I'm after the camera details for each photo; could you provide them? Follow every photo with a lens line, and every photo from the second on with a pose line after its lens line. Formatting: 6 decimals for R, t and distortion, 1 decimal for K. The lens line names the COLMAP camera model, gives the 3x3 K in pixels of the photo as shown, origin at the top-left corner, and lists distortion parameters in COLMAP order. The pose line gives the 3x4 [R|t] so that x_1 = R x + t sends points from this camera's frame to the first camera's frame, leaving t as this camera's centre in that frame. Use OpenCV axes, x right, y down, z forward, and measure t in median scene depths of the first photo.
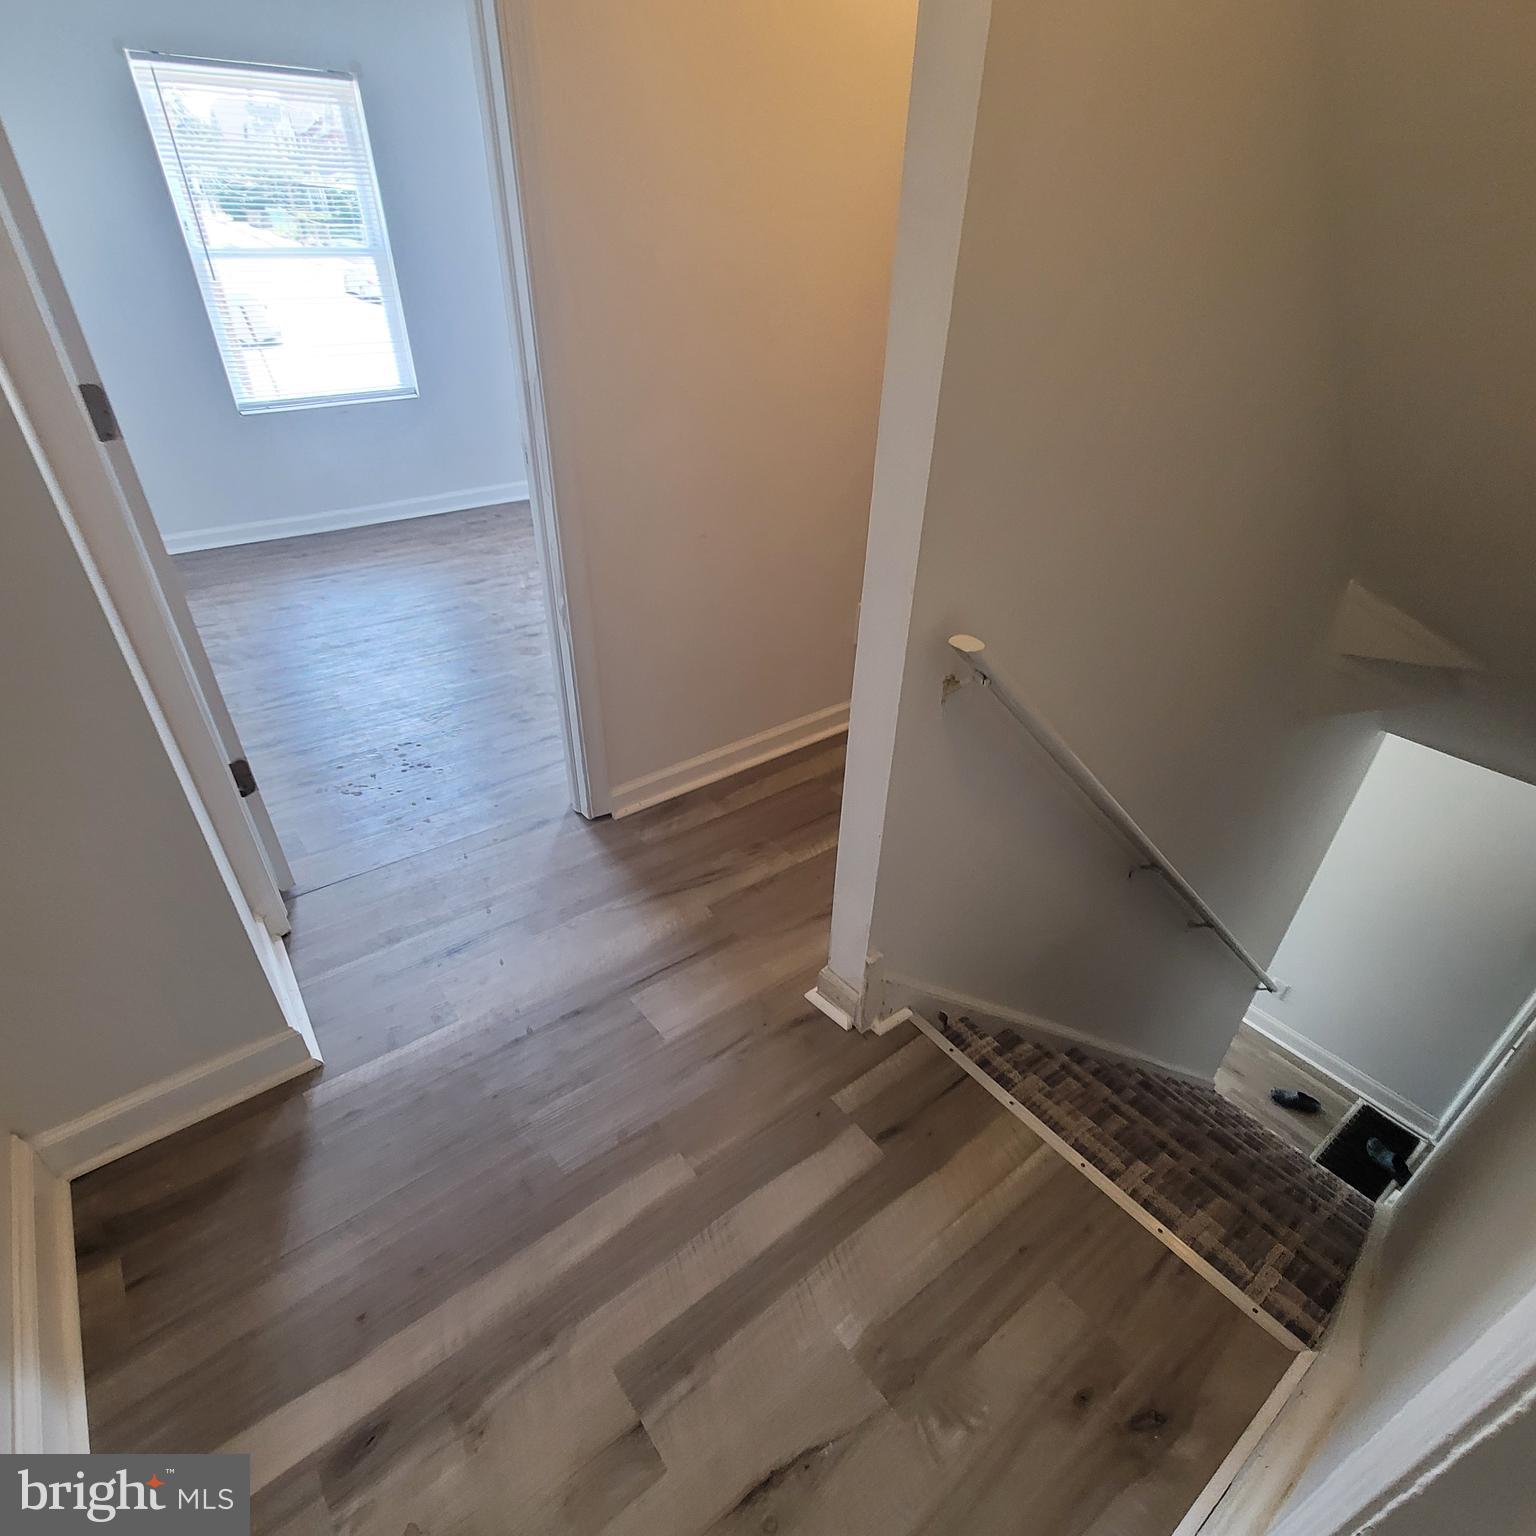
lens RADIAL K [[843.4, 0, 757.0], [0, 843.4, 817.8], [0, 0, 1]] dist [0.000031, -0.000572]
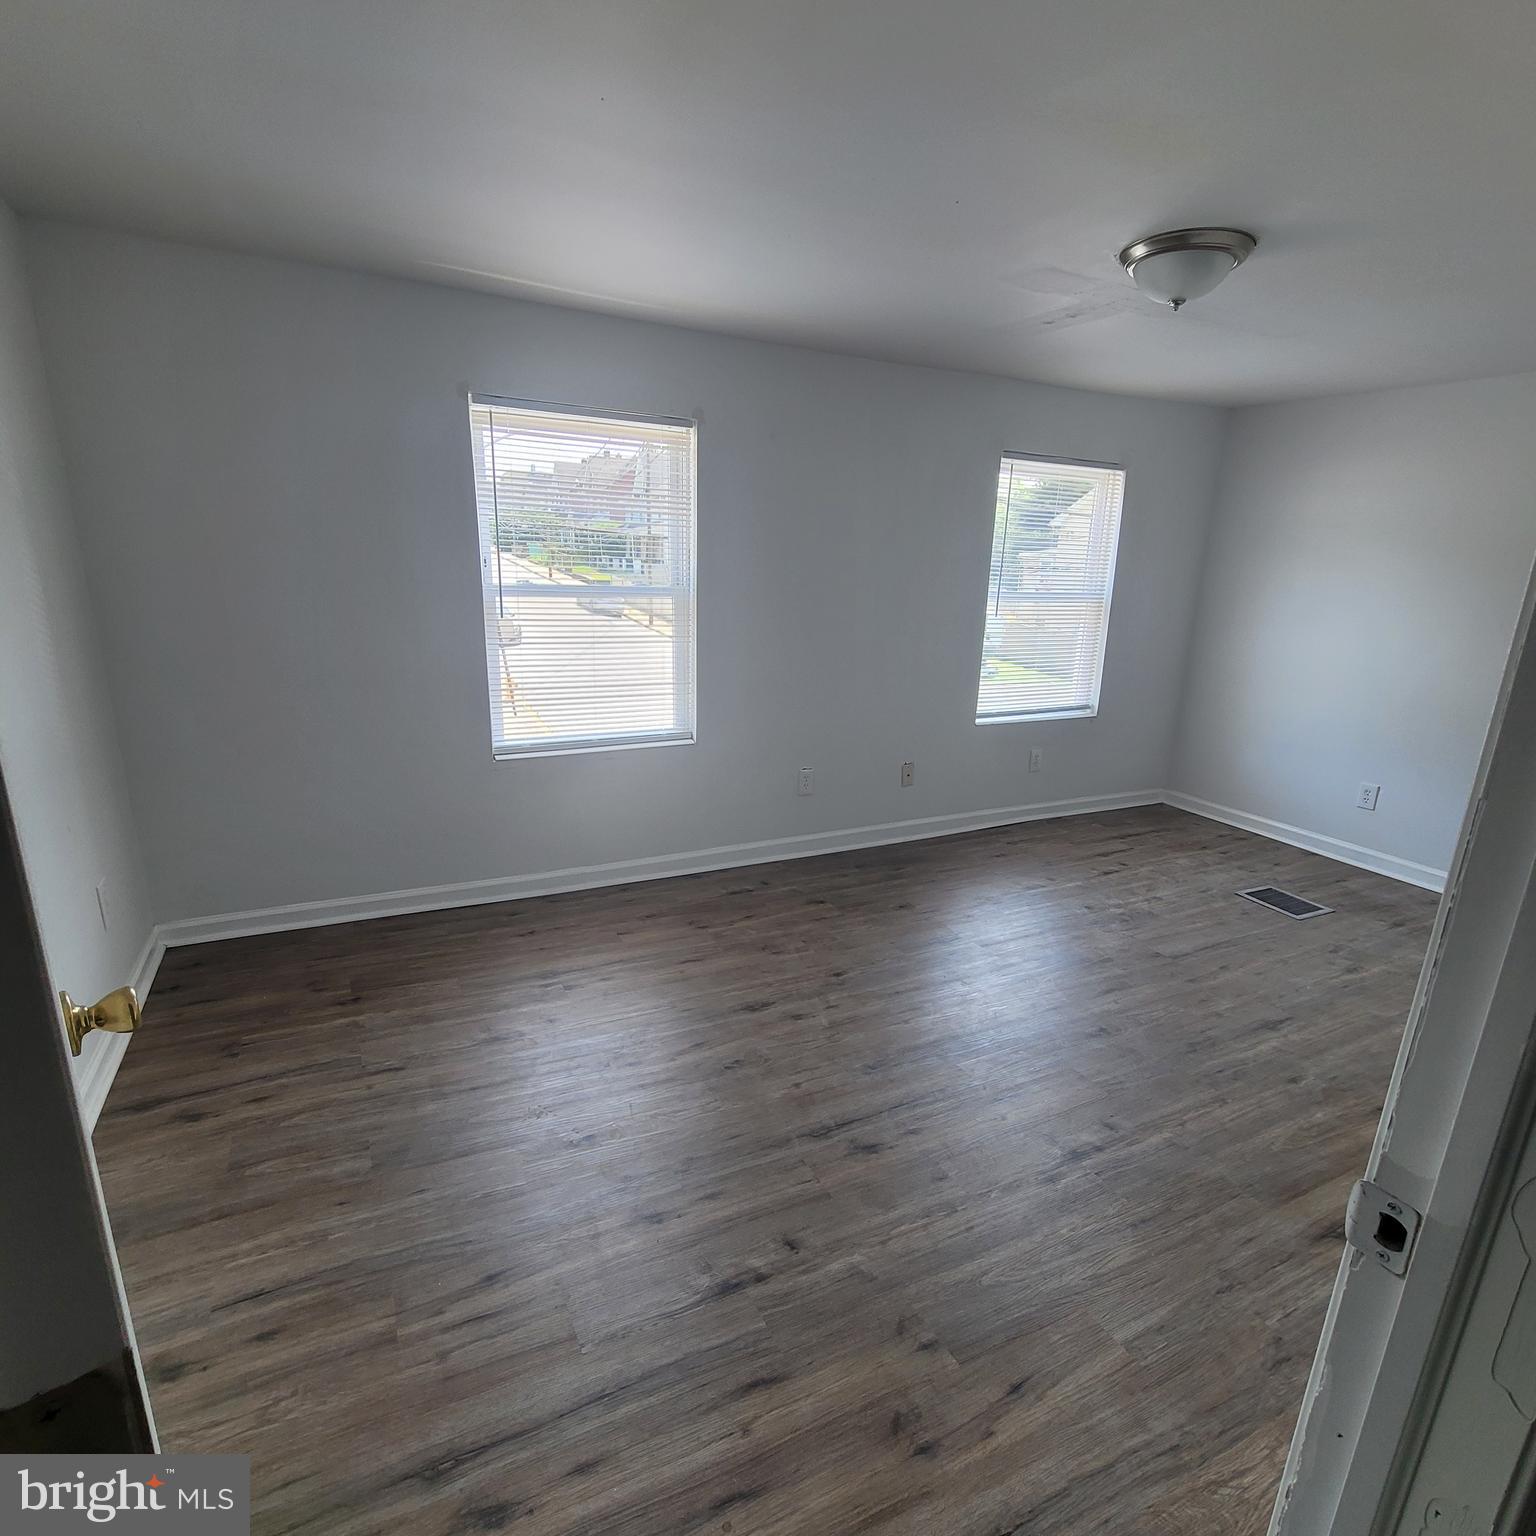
lens RADIAL K [[843.4, 0, 757.0], [0, 843.4, 817.8], [0, 0, 1]] dist [0.000031, -0.000572]
pose [[0.983326, 0.076390, -0.165030, -0.221223], [-0.122298, 0.949412, -0.289242, -0.218693], [0.134587, 0.304602, 0.942923, 0.277113]]
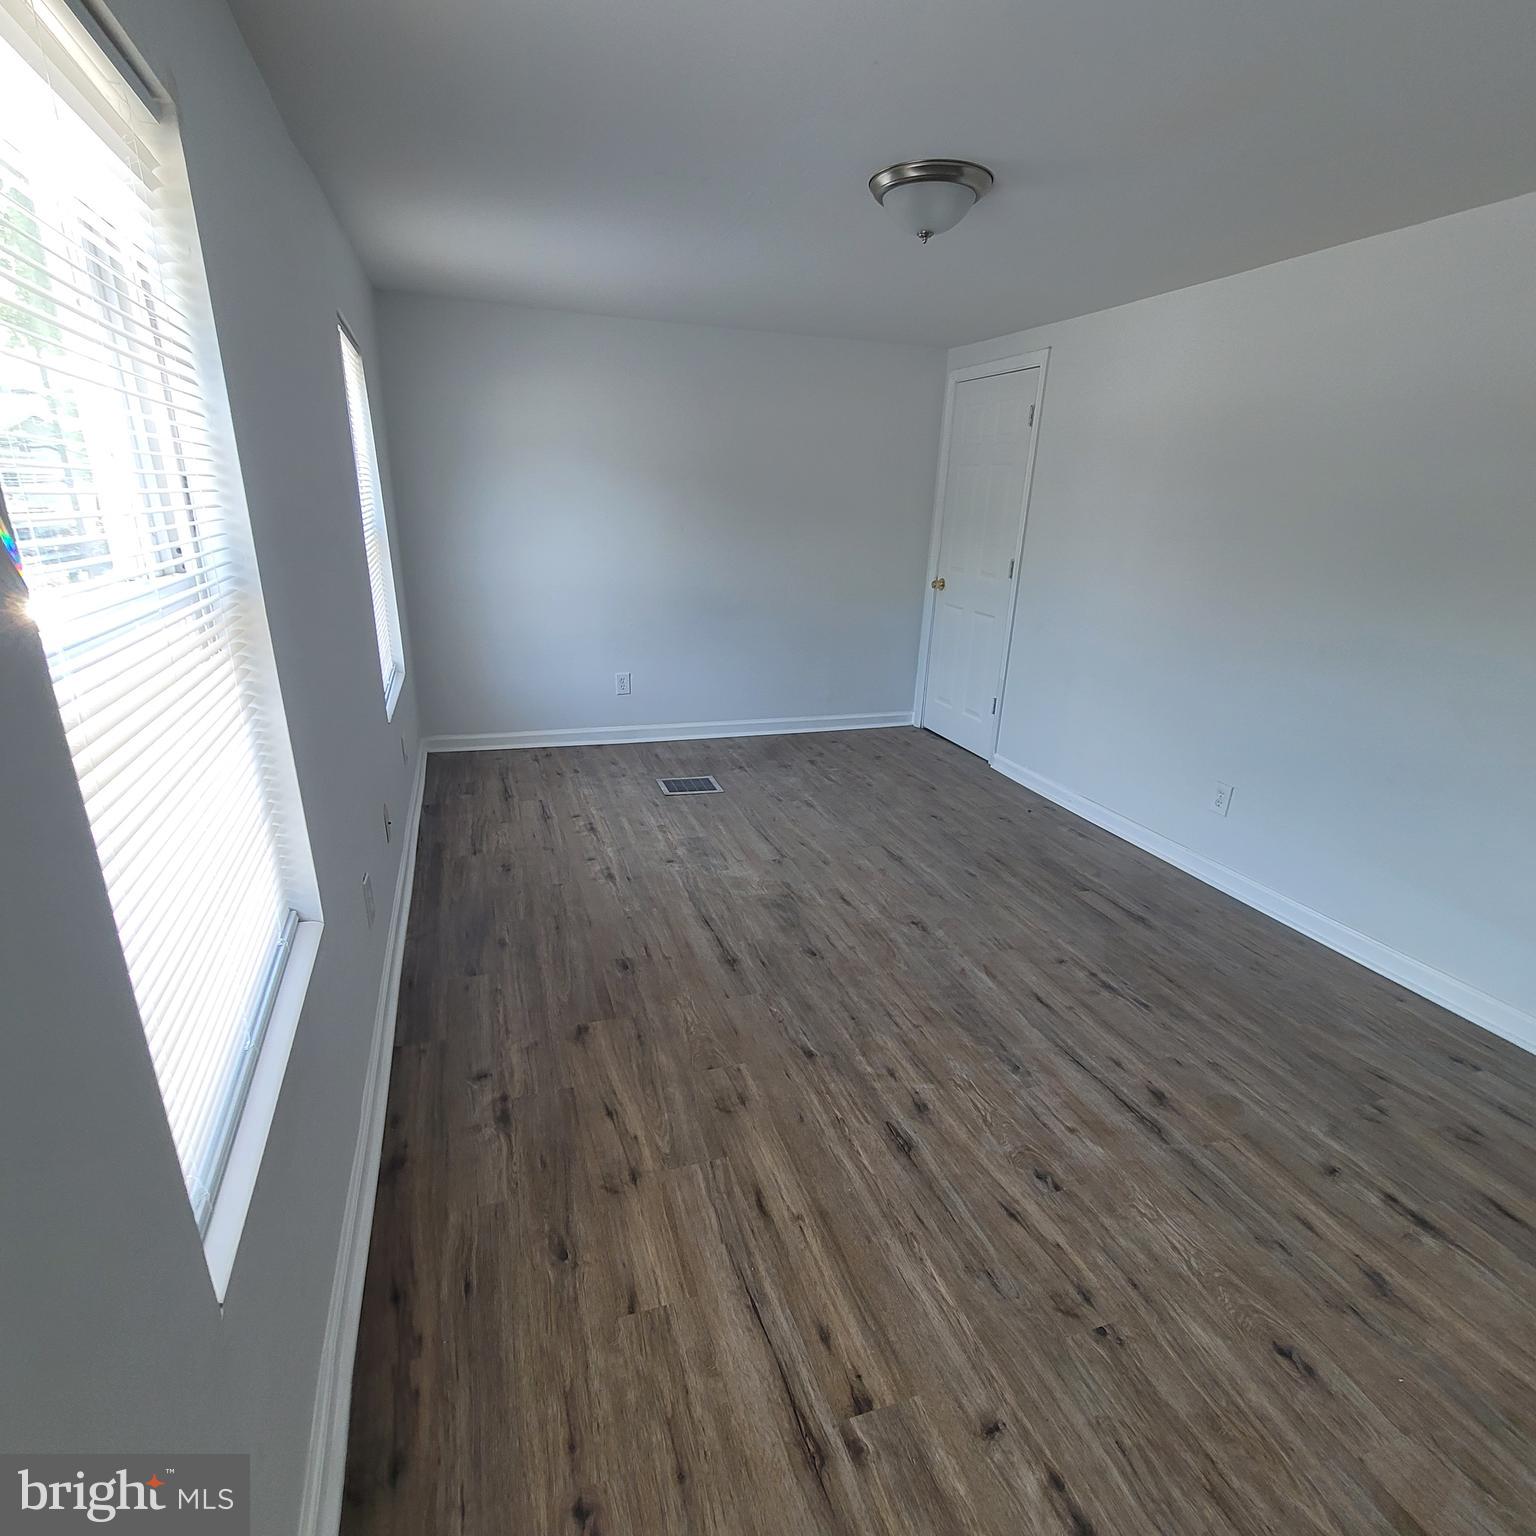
lens RADIAL K [[843.4, 0, 757.0], [0, 843.4, 817.8], [0, 0, 1]] dist [0.000031, -0.000572]
pose [[0.307869, -0.342033, 0.887823, -0.716923], [0.517888, 0.843037, 0.145192, -0.542181], [-0.798128, 0.415093, 0.436679, 0.742151]]
